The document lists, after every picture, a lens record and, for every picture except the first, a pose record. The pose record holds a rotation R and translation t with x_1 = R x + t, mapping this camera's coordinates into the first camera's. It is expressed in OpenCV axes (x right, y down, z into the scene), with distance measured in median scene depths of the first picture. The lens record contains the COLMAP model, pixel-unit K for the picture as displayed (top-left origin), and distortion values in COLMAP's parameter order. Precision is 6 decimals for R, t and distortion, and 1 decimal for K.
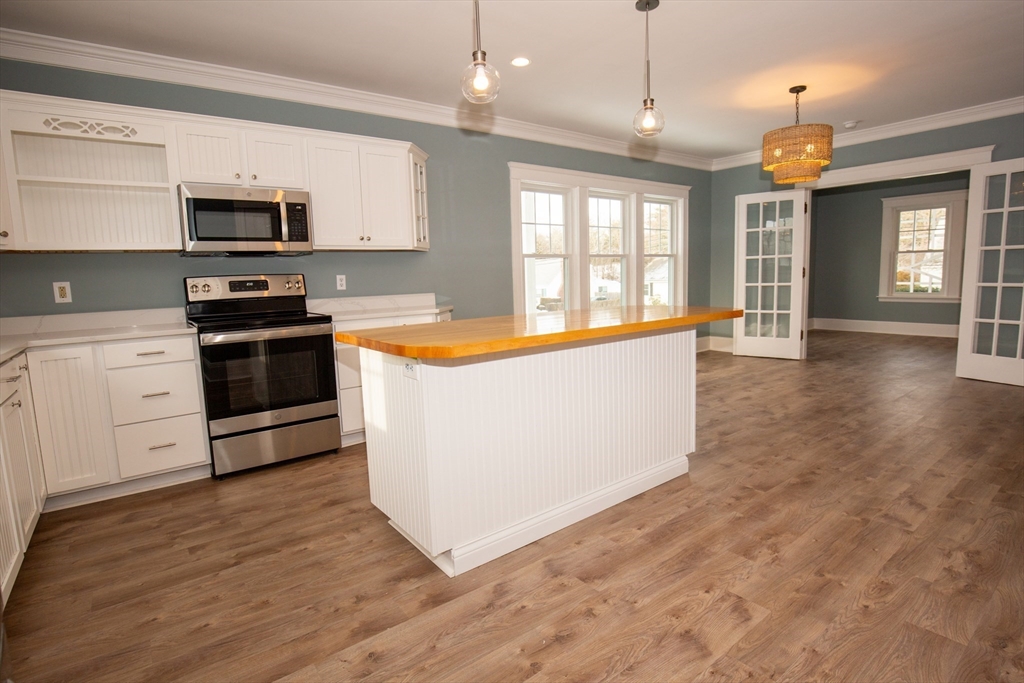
lens RADIAL K [[514.7, 0, 512.0], [0, 514.7, 341.5], [0, 0, 1]] dist [-0.028646, 0.001916]
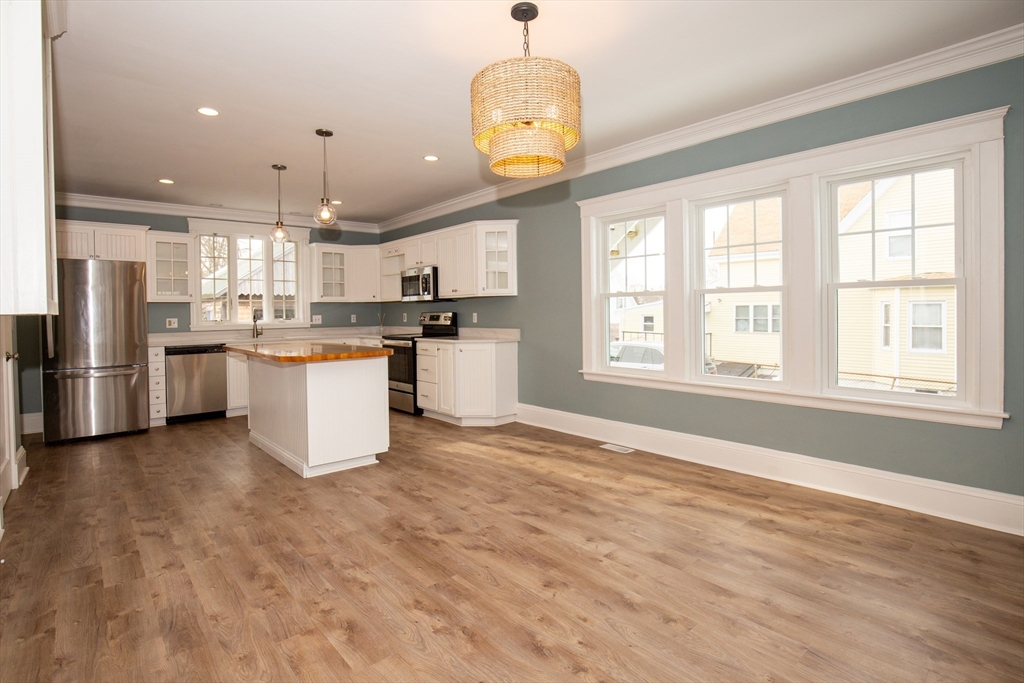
lens RADIAL K [[509.4, 0, 512.2], [0, 509.4, 327.1], [0, 0, 1]] dist [-0.032478, -0.001102]
pose [[0.060481, 0.057460, -0.996514, 1.013137], [-0.118484, 0.991697, 0.049991, -0.152408], [0.991112, 0.115047, 0.066787, 0.875515]]
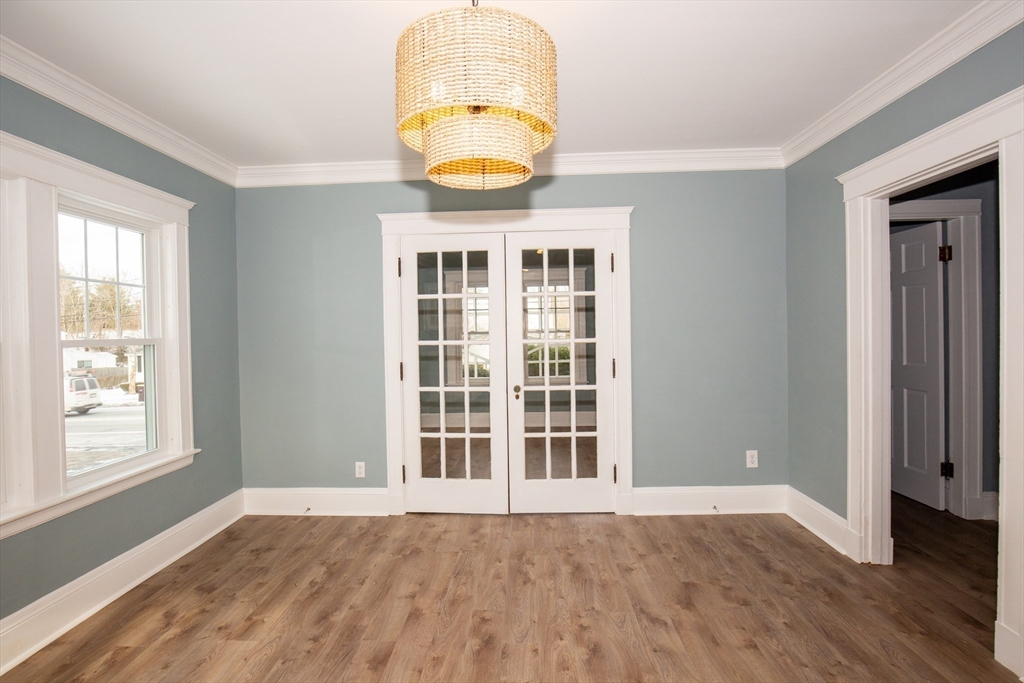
lens RADIAL K [[502.9, 0, 504.1], [0, 502.9, 335.6], [0, 0, 1]] dist [-0.019708, 0.002391]
pose [[0.643979, 0.010919, 0.764965, 0.249366], [0.097429, 0.990586, -0.096159, -0.142020], [-0.758814, 0.136454, 0.636853, 0.683996]]
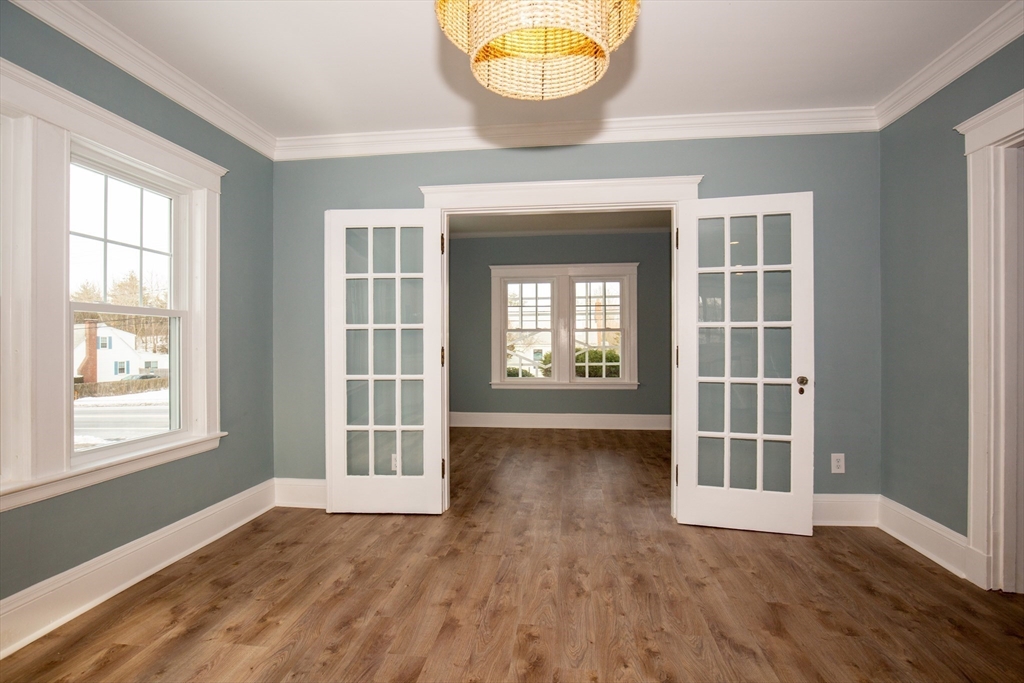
lens RADIAL K [[492.4, 0, 512.0], [0, 492.4, 341.5], [0, 0, 1]] dist [-0.025906, 0.005324]
pose [[0.695890, 0.030006, 0.717521, 0.309161], [0.074494, 0.990721, -0.113678, -0.110727], [-0.714274, 0.132559, 0.687198, 0.753216]]
